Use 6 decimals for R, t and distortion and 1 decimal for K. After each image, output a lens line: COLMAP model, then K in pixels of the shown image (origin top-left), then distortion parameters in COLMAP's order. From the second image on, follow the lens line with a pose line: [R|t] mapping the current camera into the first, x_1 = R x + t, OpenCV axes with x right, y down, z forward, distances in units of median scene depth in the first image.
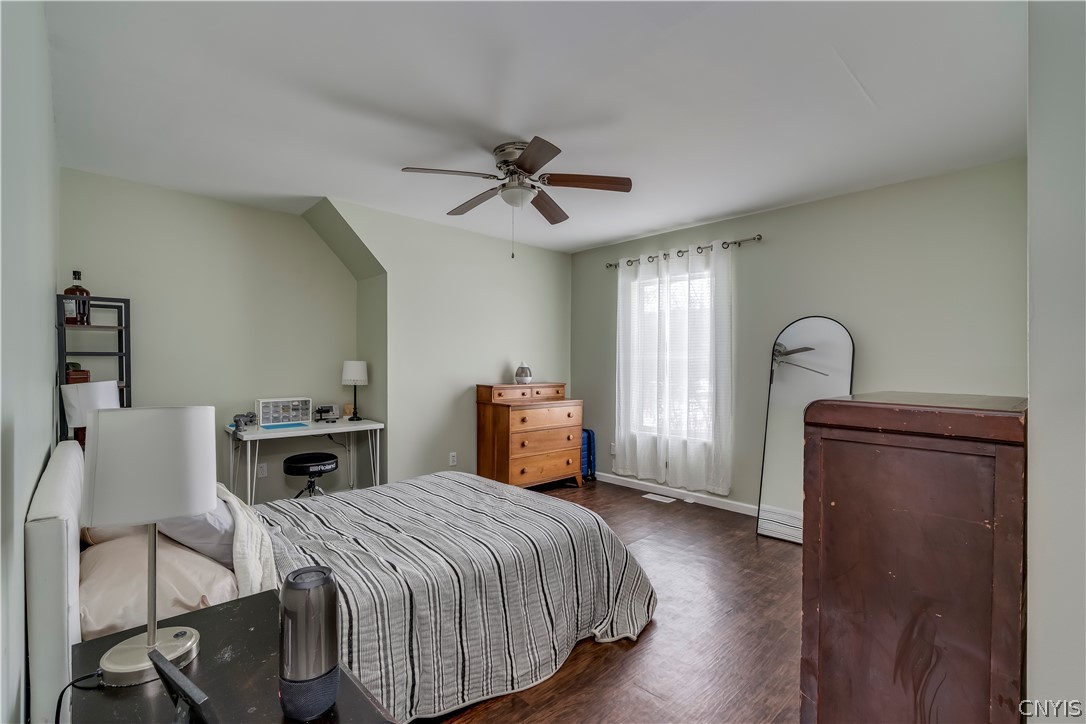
lens RADIAL K [[486.9, 0, 536.3], [0, 486.9, 372.5], [0, 0, 1]] dist [-0.015347, 0.003736]
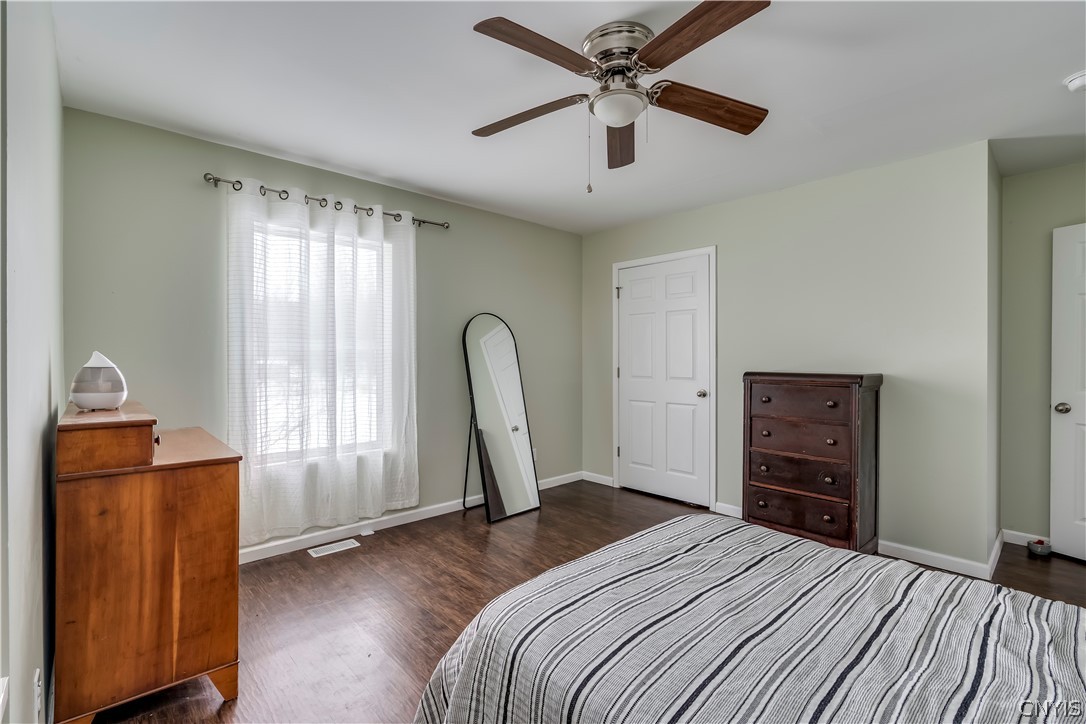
lens RADIAL K [[486.9, 0, 546.1], [0, 486.9, 359.7], [0, 0, 1]] dist [-0.015347, 0.003736]
pose [[-0.002710, -0.012473, 0.999919, -0.639199], [0.015883, 0.999796, 0.012515, -0.024008], [-0.999870, 0.015916, -0.002511, 0.996514]]
